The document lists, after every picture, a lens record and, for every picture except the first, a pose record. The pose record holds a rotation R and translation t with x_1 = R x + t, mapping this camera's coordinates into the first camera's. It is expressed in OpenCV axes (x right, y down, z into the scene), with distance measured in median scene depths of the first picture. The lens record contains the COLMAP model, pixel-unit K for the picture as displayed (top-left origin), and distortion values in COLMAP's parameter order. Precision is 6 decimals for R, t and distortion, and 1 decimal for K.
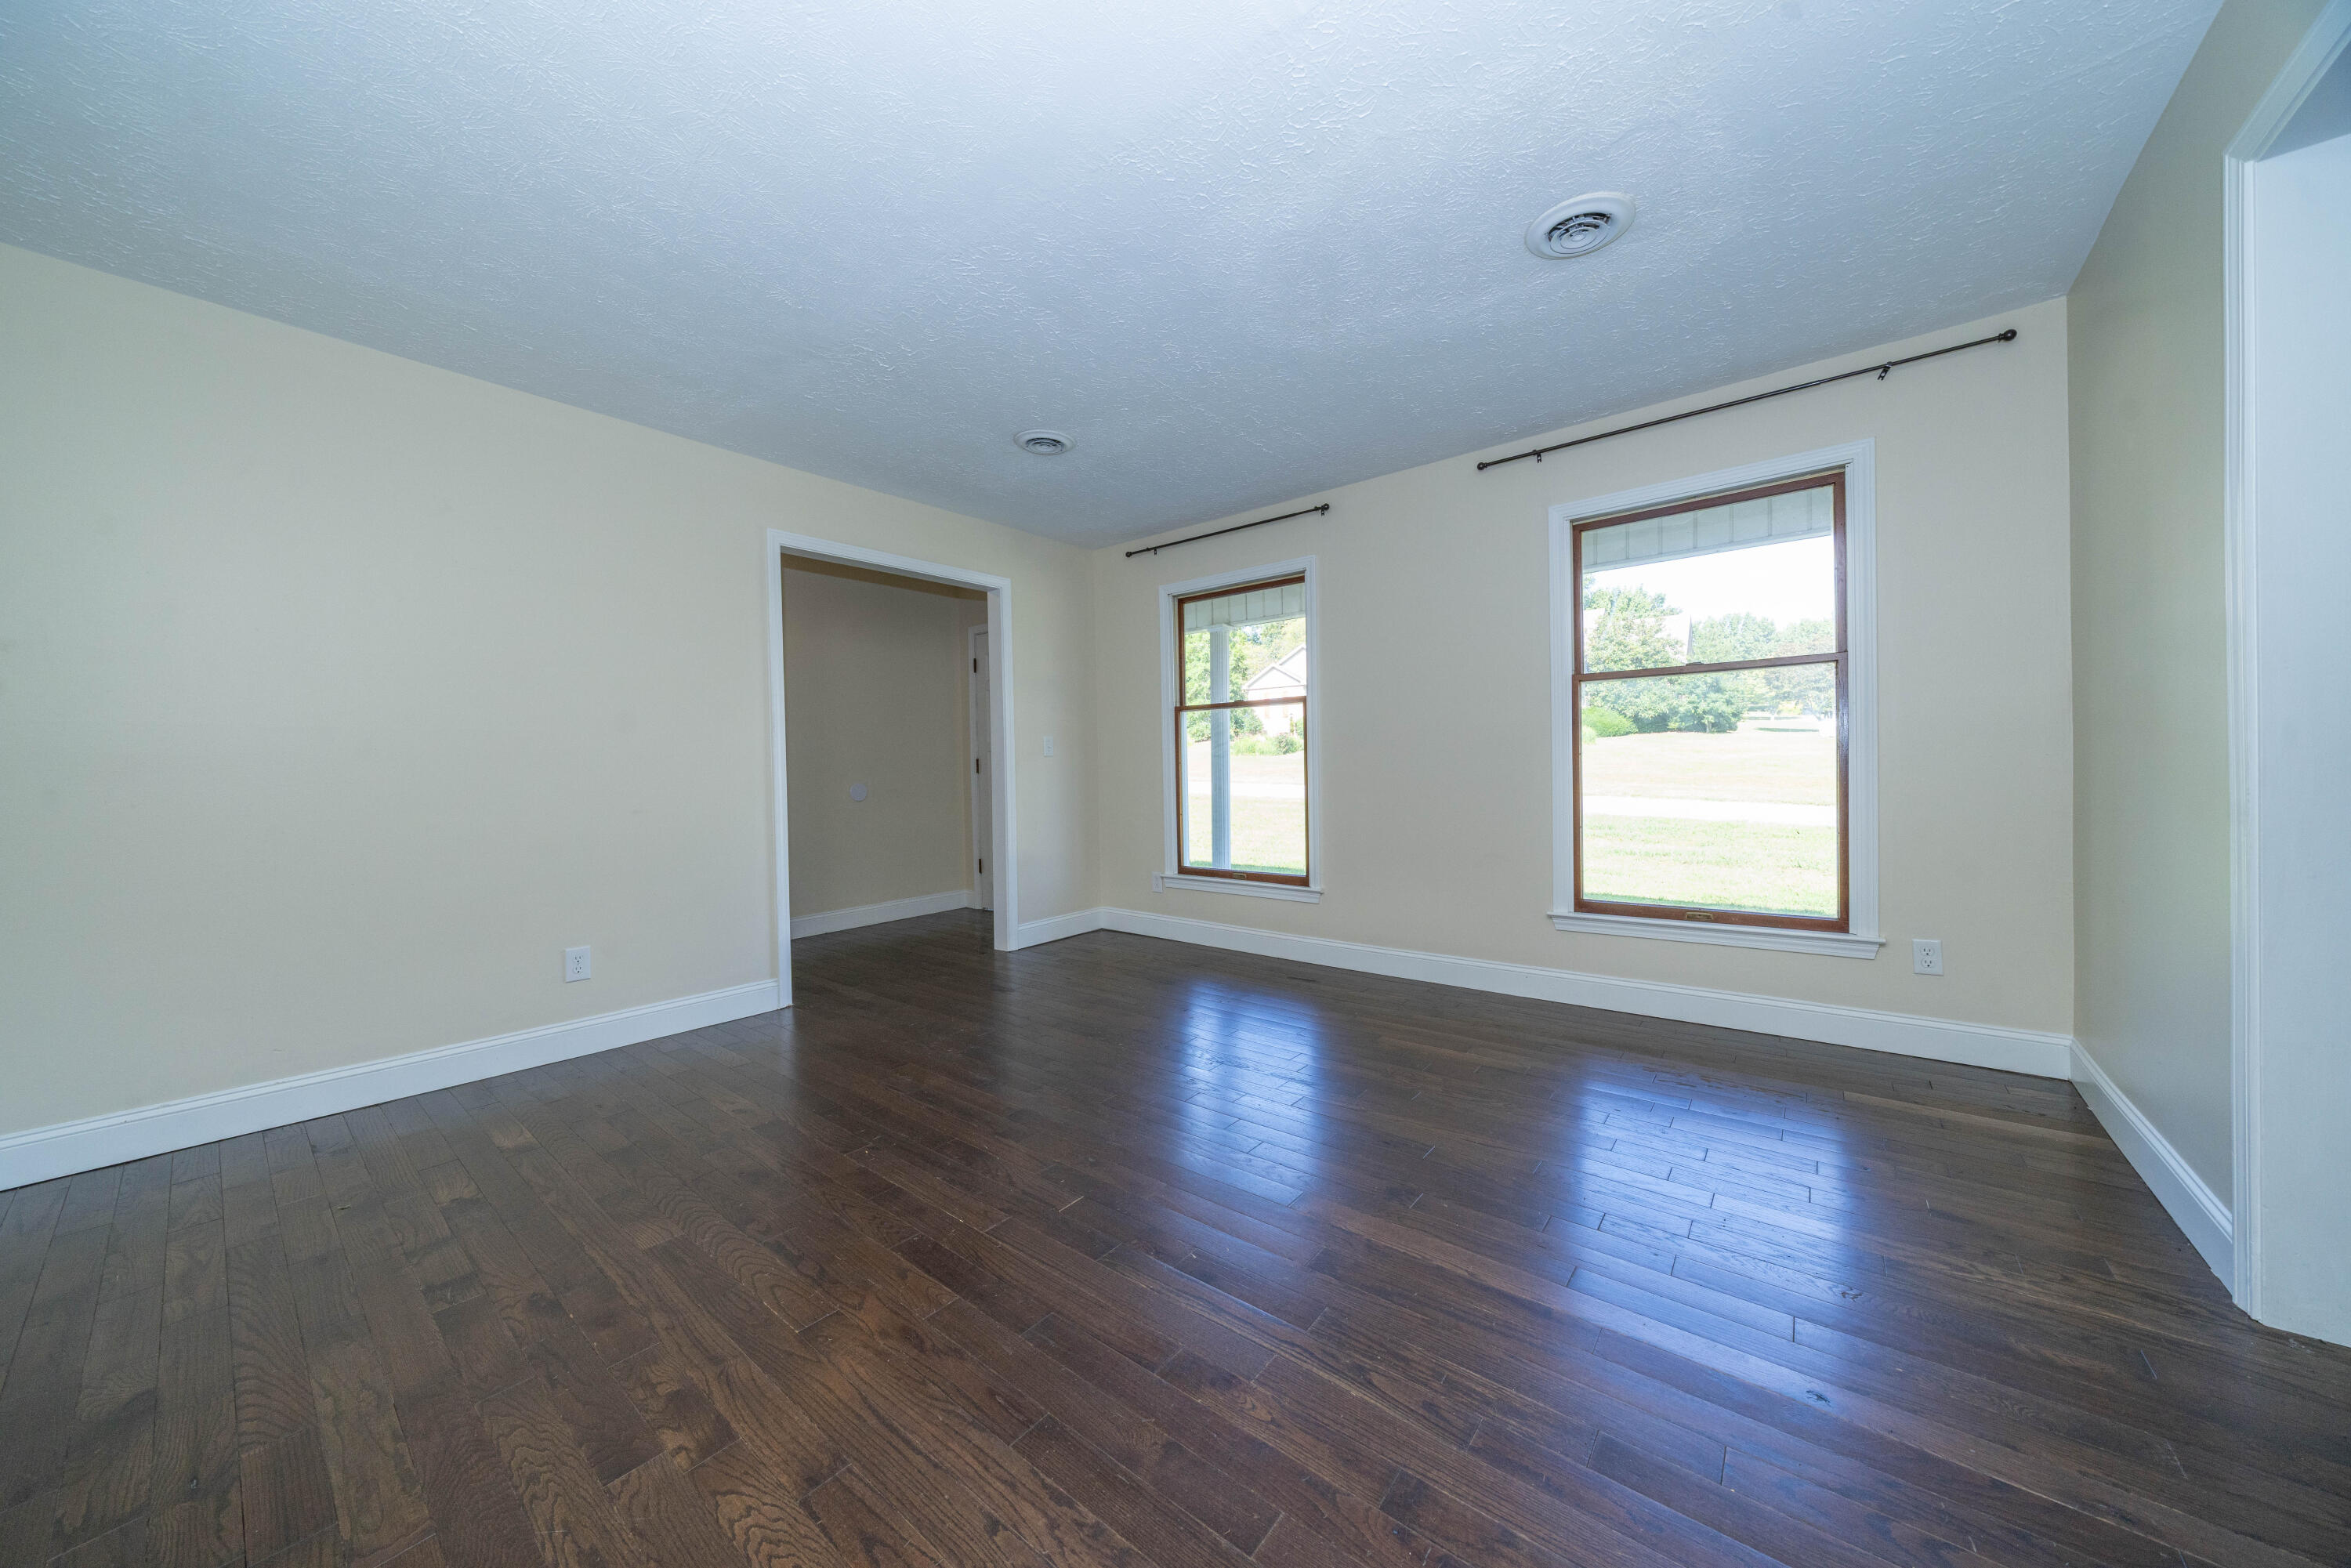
lens RADIAL K [[796.5, 0, 1163.2], [0, 796.5, 778.7], [0, 0, 1]] dist [-0.001665, -0.000125]
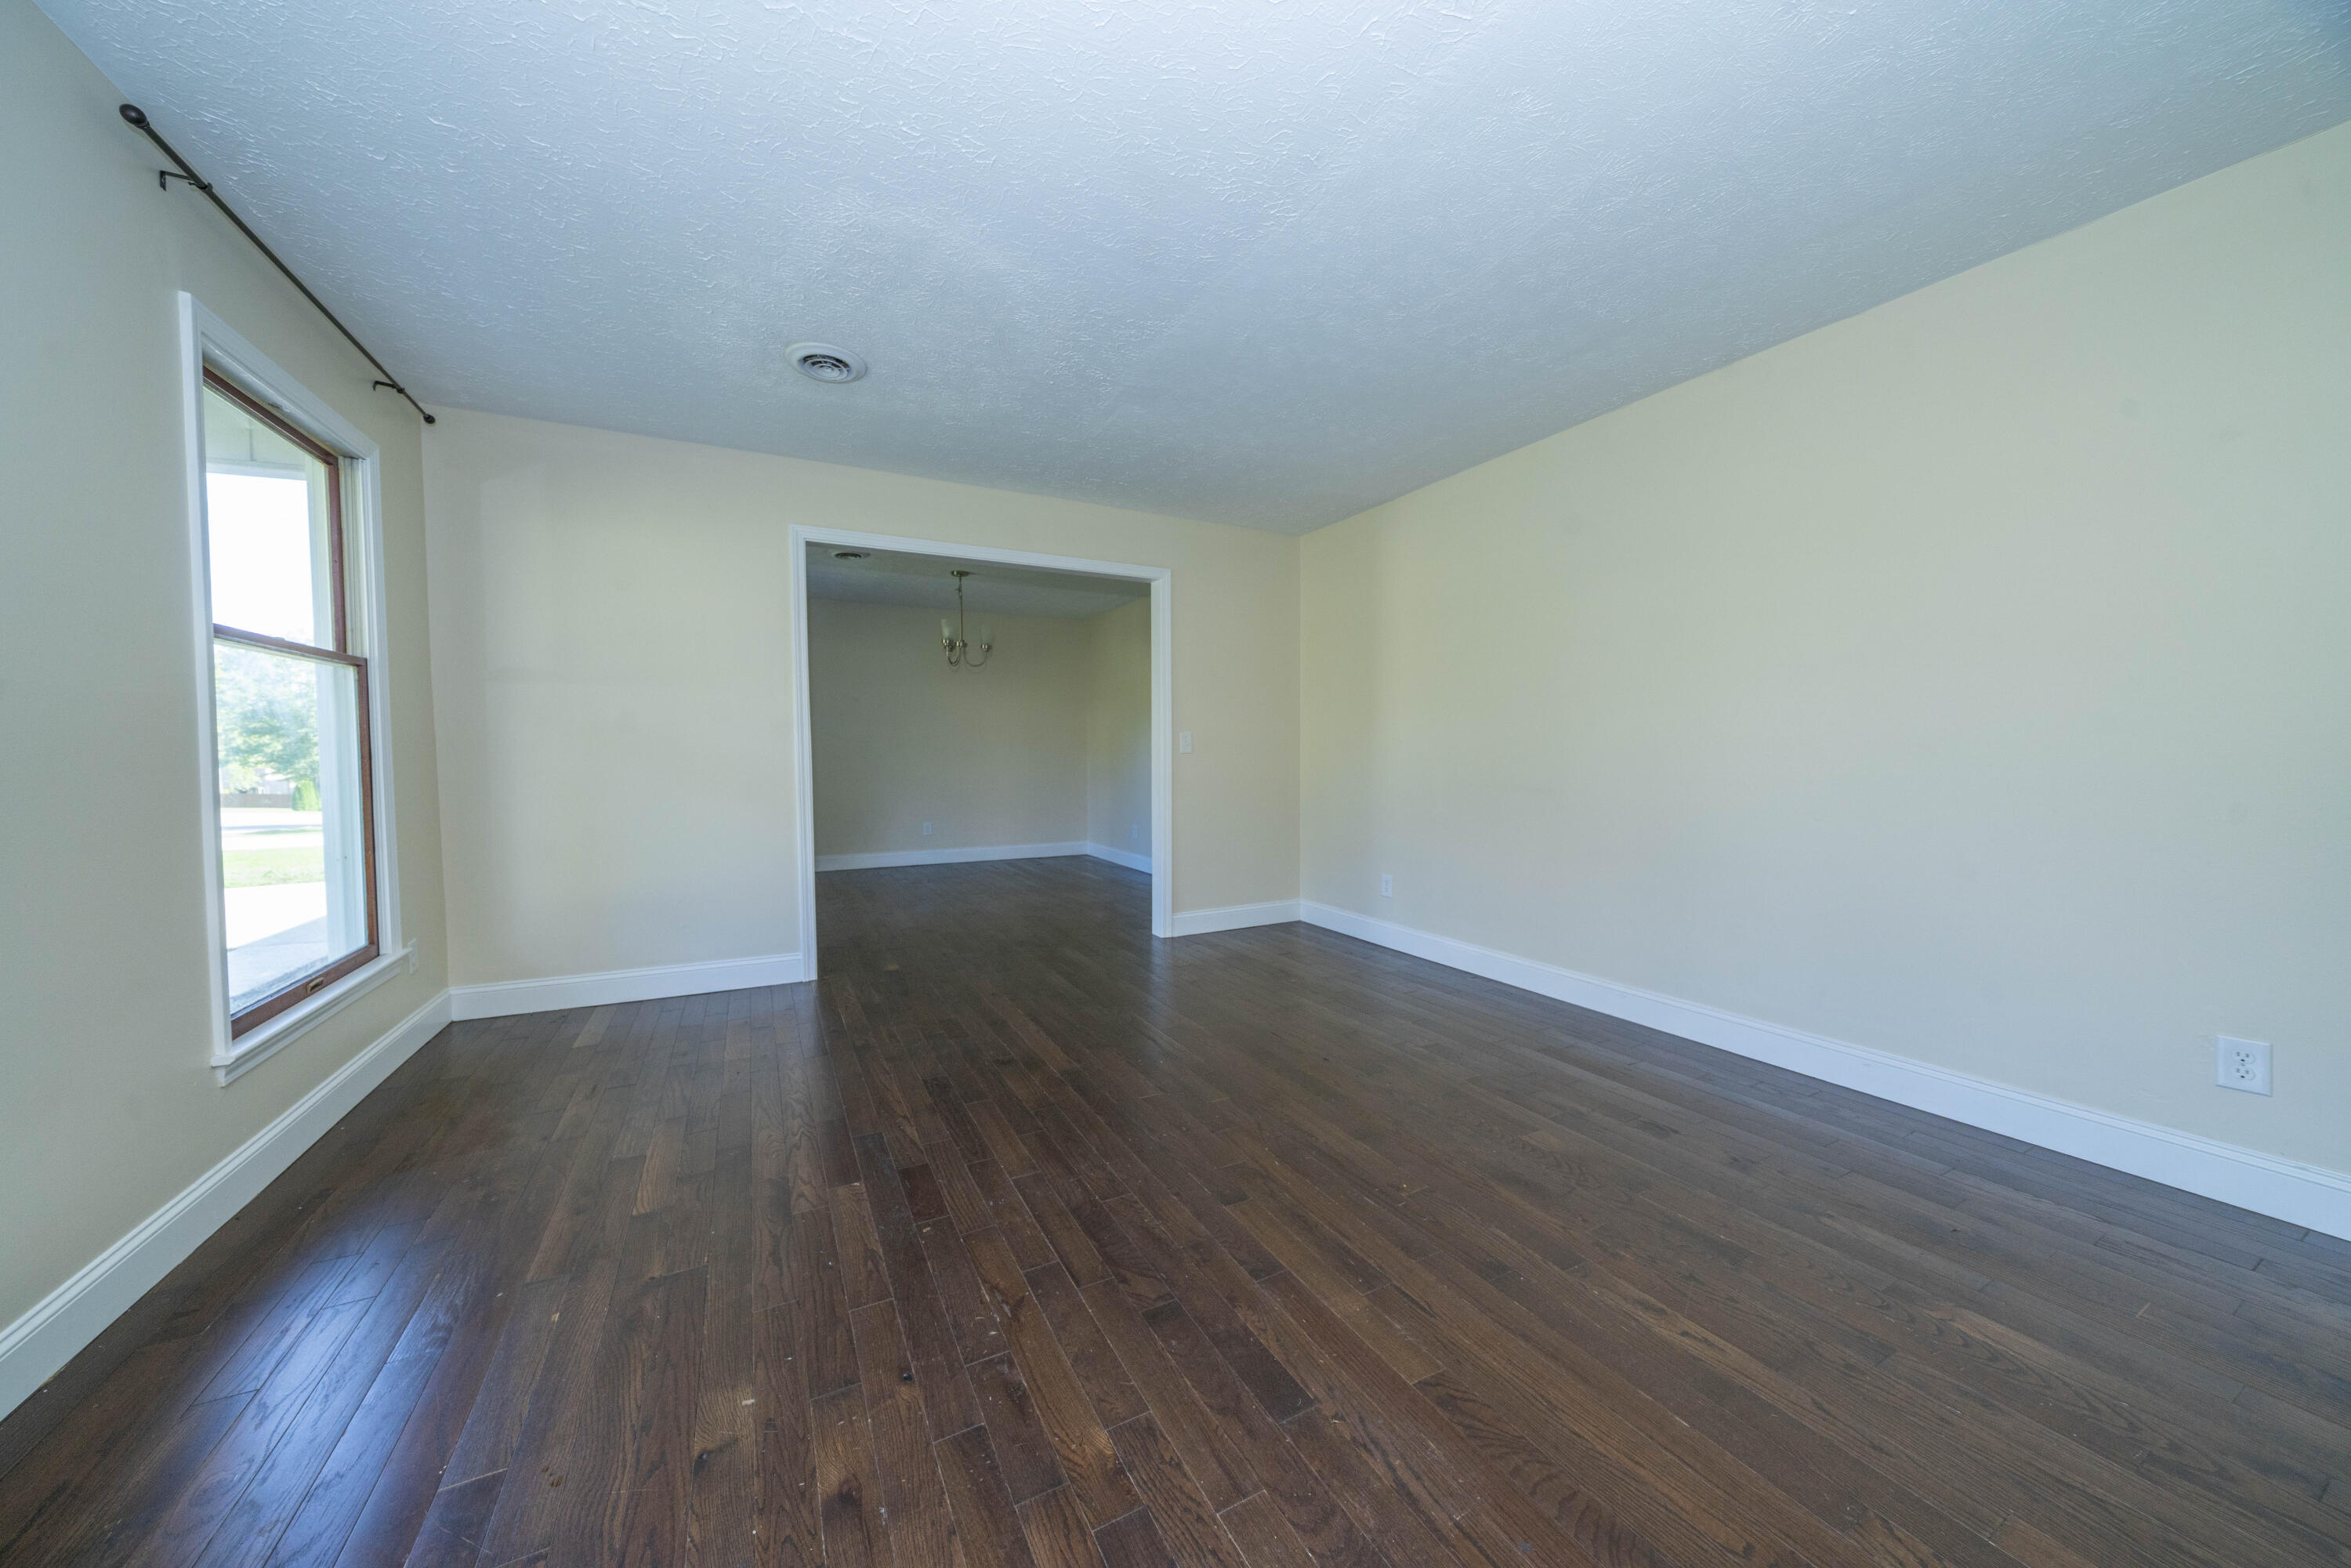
lens RADIAL K [[796.5, 0, 1163.2], [0, 796.5, 778.7], [0, 0, 1]] dist [-0.001665, -0.000125]
pose [[-0.919089, 0.006347, 0.393998, -0.288774], [0.023005, 0.999029, 0.037571, -0.022933], [-0.393377, 0.043595, -0.918343, 1.161880]]
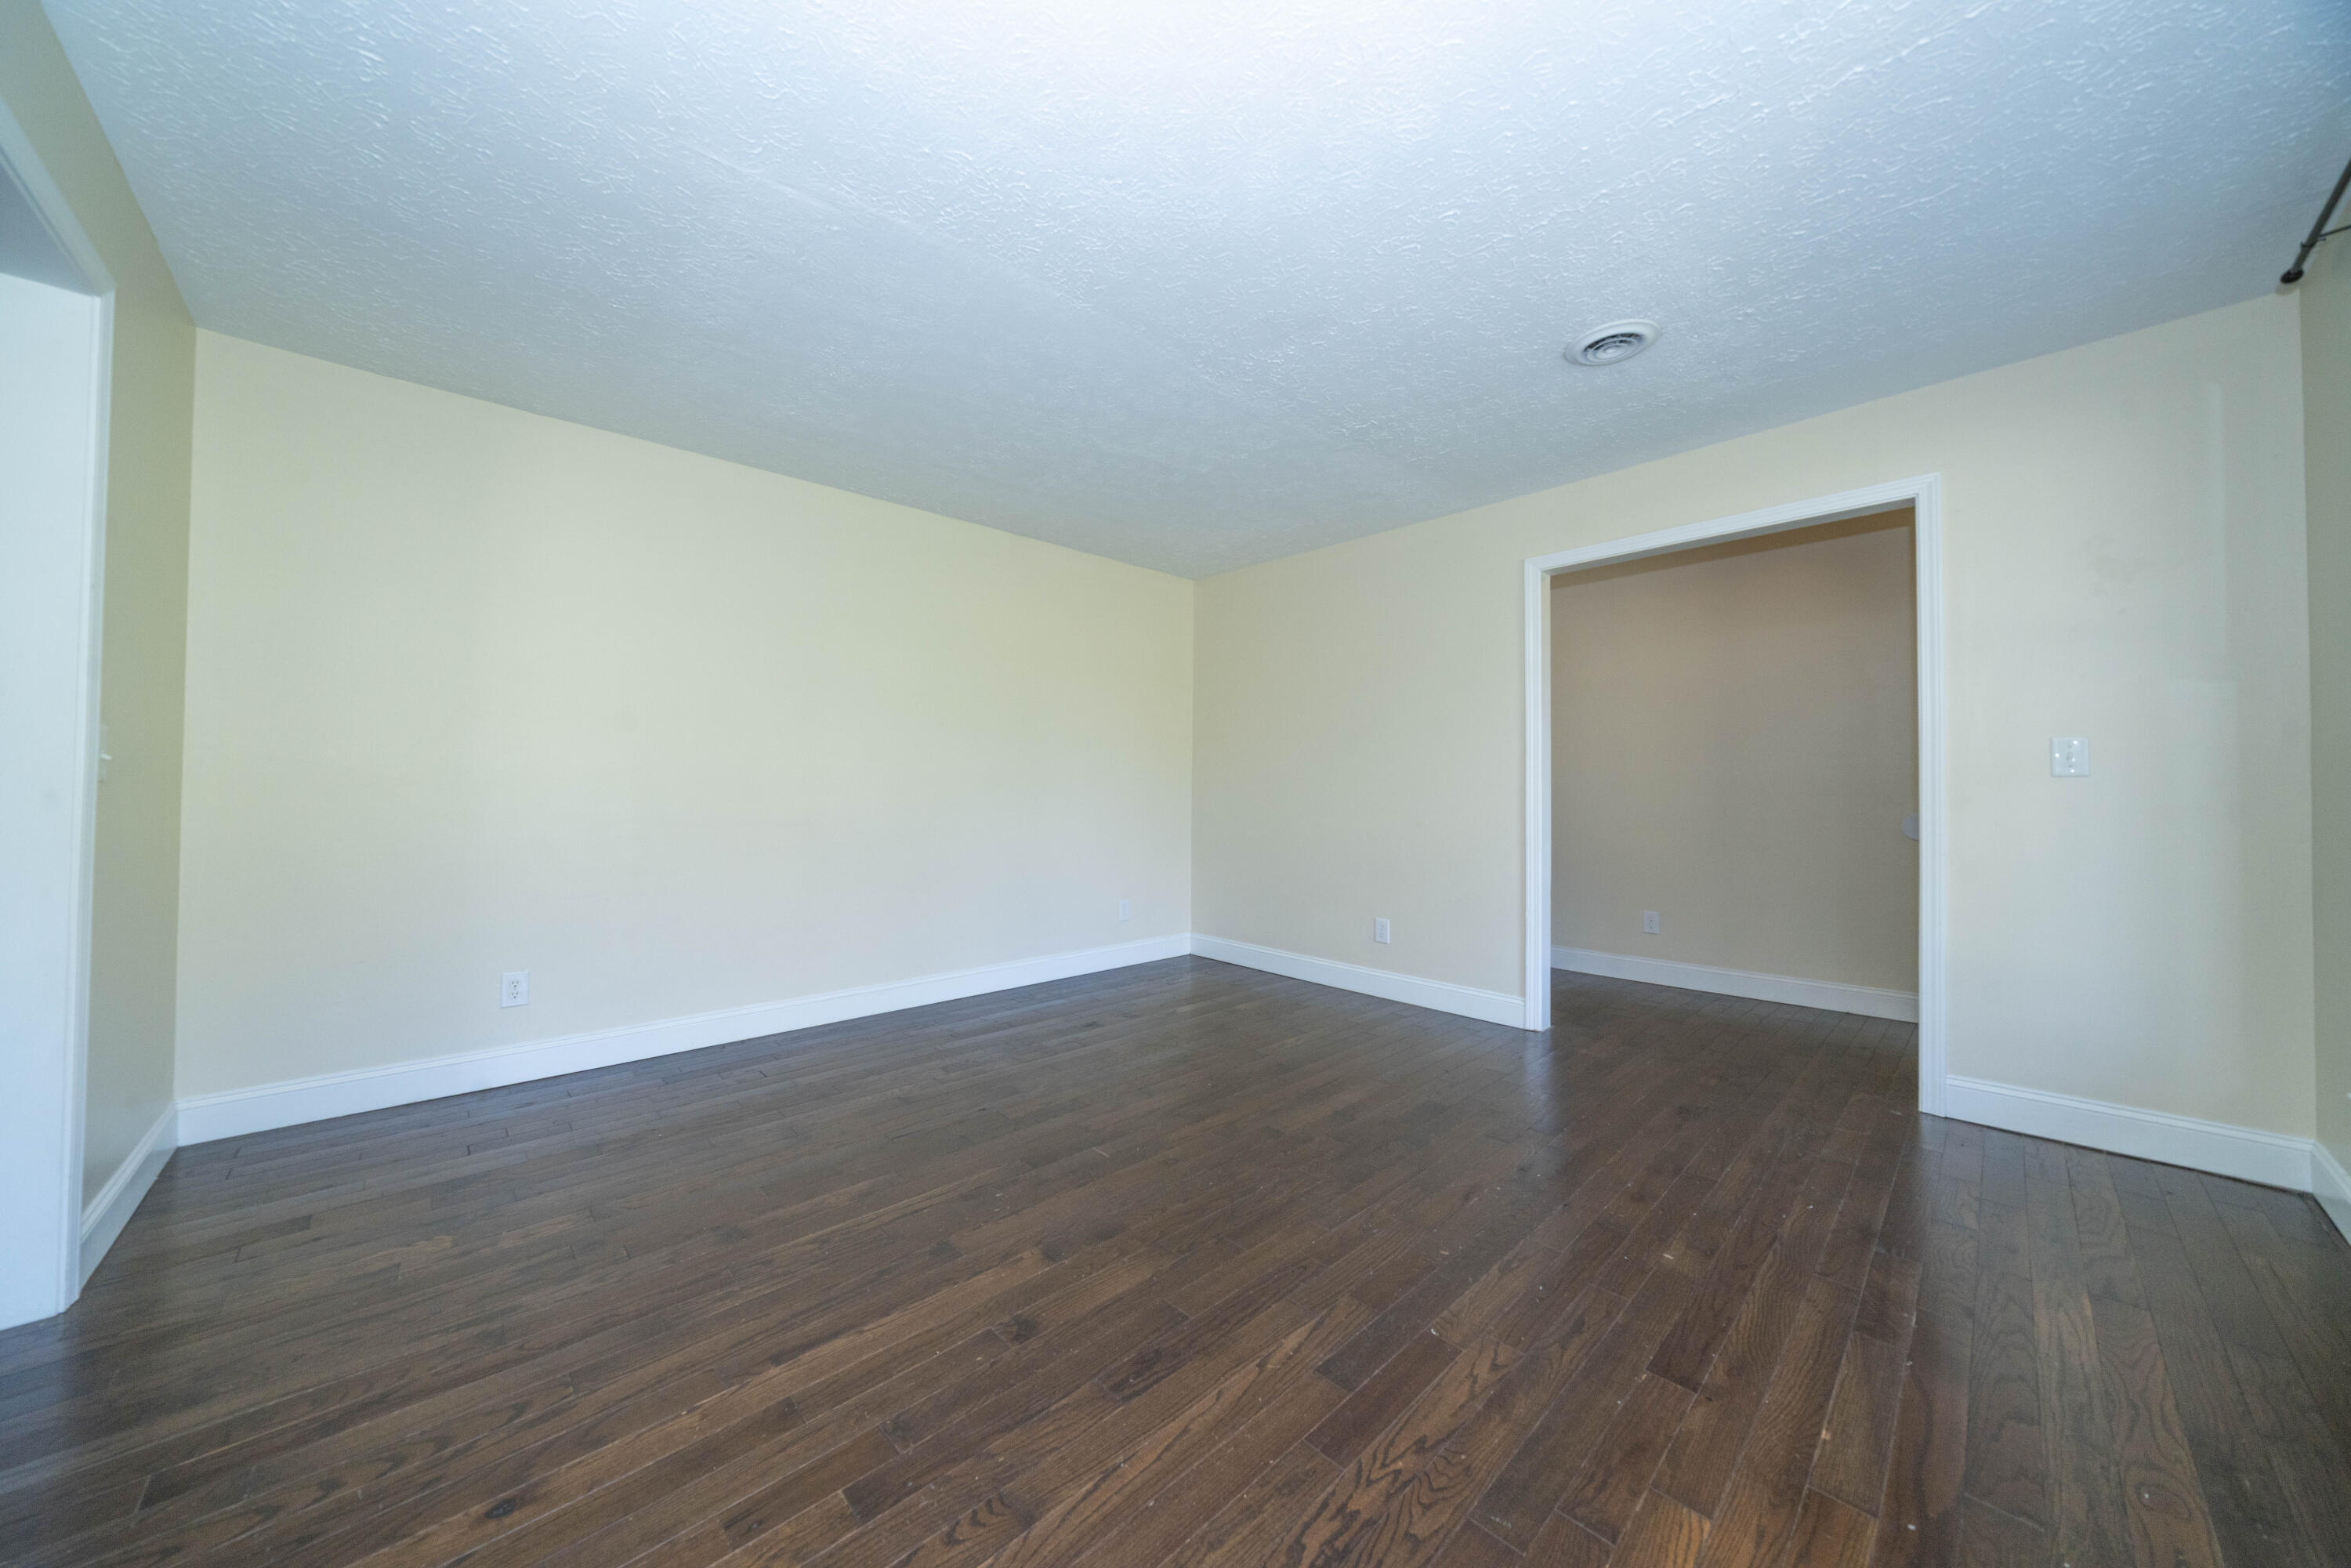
lens RADIAL K [[796.5, 0, 1163.2], [0, 796.5, 778.7], [0, 0, 1]] dist [-0.001665, -0.000125]
pose [[-0.129448, -0.000024, -0.991586, 0.575917], [-0.015071, 0.999885, 0.001944, -0.025452], [0.991472, 0.015196, -0.129434, 0.655495]]
